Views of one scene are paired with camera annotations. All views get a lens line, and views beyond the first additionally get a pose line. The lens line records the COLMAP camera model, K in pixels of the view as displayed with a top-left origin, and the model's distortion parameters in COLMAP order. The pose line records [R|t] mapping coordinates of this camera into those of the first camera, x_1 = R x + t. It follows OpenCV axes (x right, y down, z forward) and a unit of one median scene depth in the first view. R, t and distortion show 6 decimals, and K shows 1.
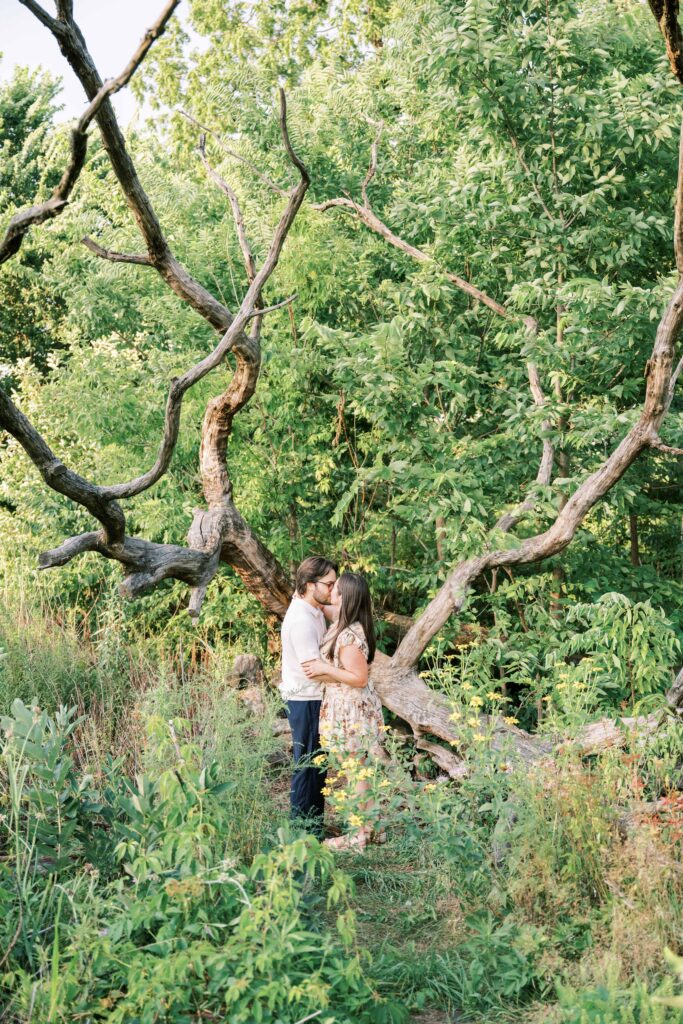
lens RADIAL K [[1224.7, 0, 341.5], [0, 1224.7, 512.0], [0, 0, 1]] dist [0.014555, -0.034702]
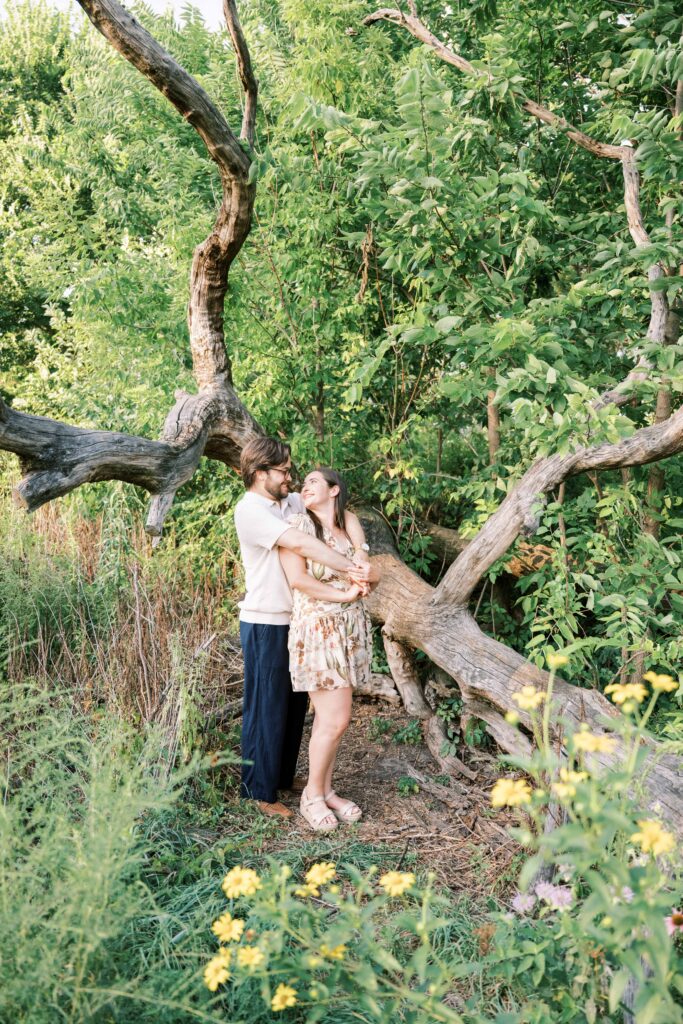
lens RADIAL K [[888.1, 0, 341.5], [0, 888.1, 512.0], [0, 0, 1]] dist [-0.001914, 0.000097]
pose [[0.997586, 0.015099, -0.067784, 0.022535], [-0.009530, 0.996608, 0.081743, 0.029283], [0.068788, -0.080899, 0.994346, 0.504590]]
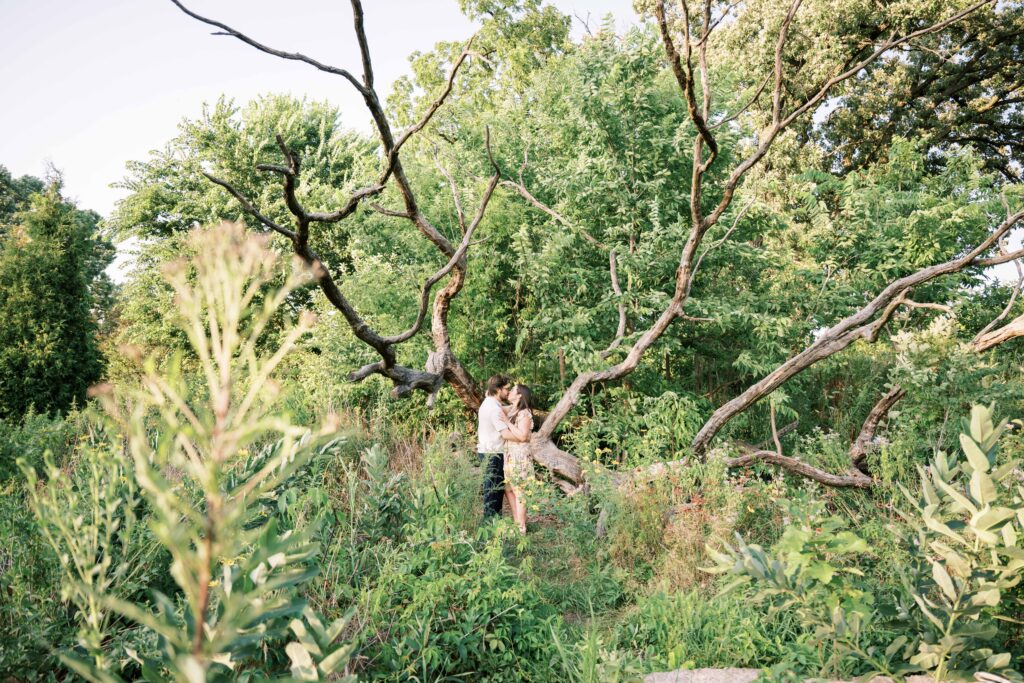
lens RADIAL K [[711.3, 0, 512.0], [0, 711.3, 341.5], [0, 0, 1]] dist [-0.001232, 0.000431]
pose [[0.999638, -0.000416, 0.026911, -0.028059], [0.001064, 0.999710, -0.024072, 0.010042], [-0.026893, 0.024092, 0.999348, -0.065559]]
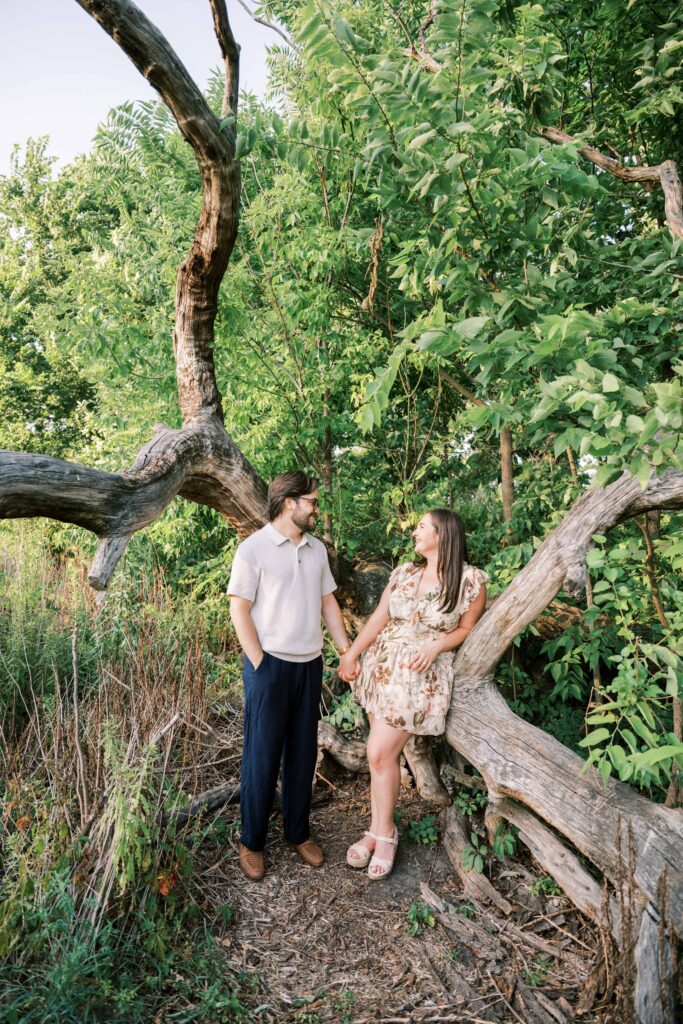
lens RADIAL K [[711.3, 0, 341.5], [0, 711.3, 512.0], [0, 0, 1]] dist [-0.001232, 0.000431]
pose [[0.994388, 0.012376, -0.105072, 0.024167], [-0.012722, 0.999916, -0.002627, 0.049973], [0.105031, 0.003949, 0.994461, 0.696454]]
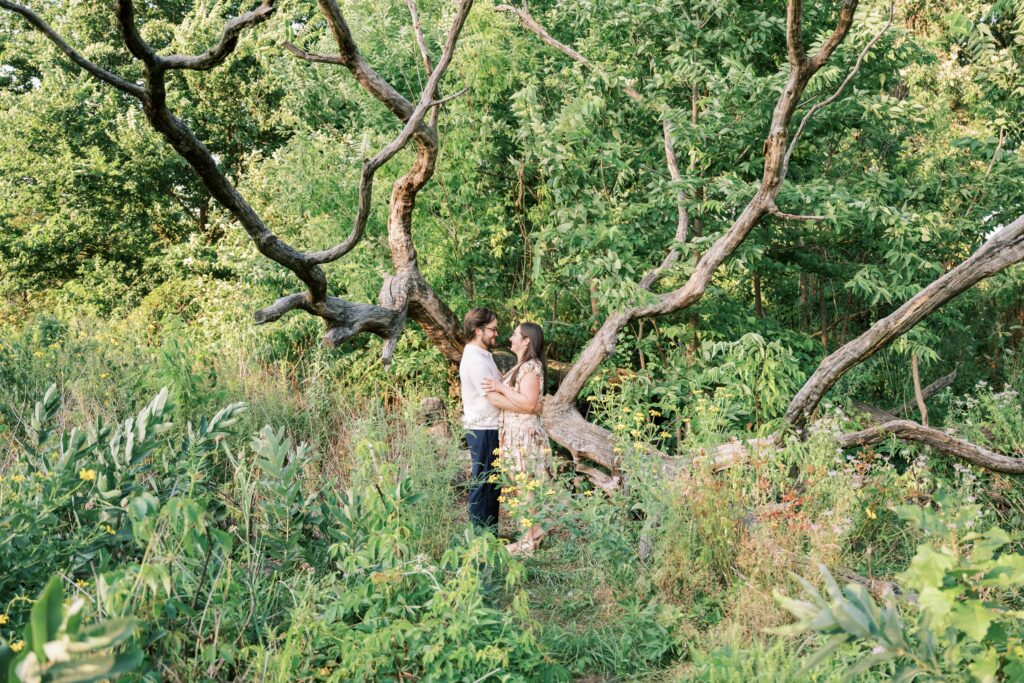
lens RADIAL K [[1061.8, 0, 532.2], [0, 1061.8, 332.5], [0, 0, 1]] dist [-0.000450, 0.007899]
pose [[0.999634, -0.018174, 0.020064, 0.000262], [0.017212, 0.998743, 0.047083, 0.009357], [-0.020894, -0.046720, 0.998689, -0.027417]]
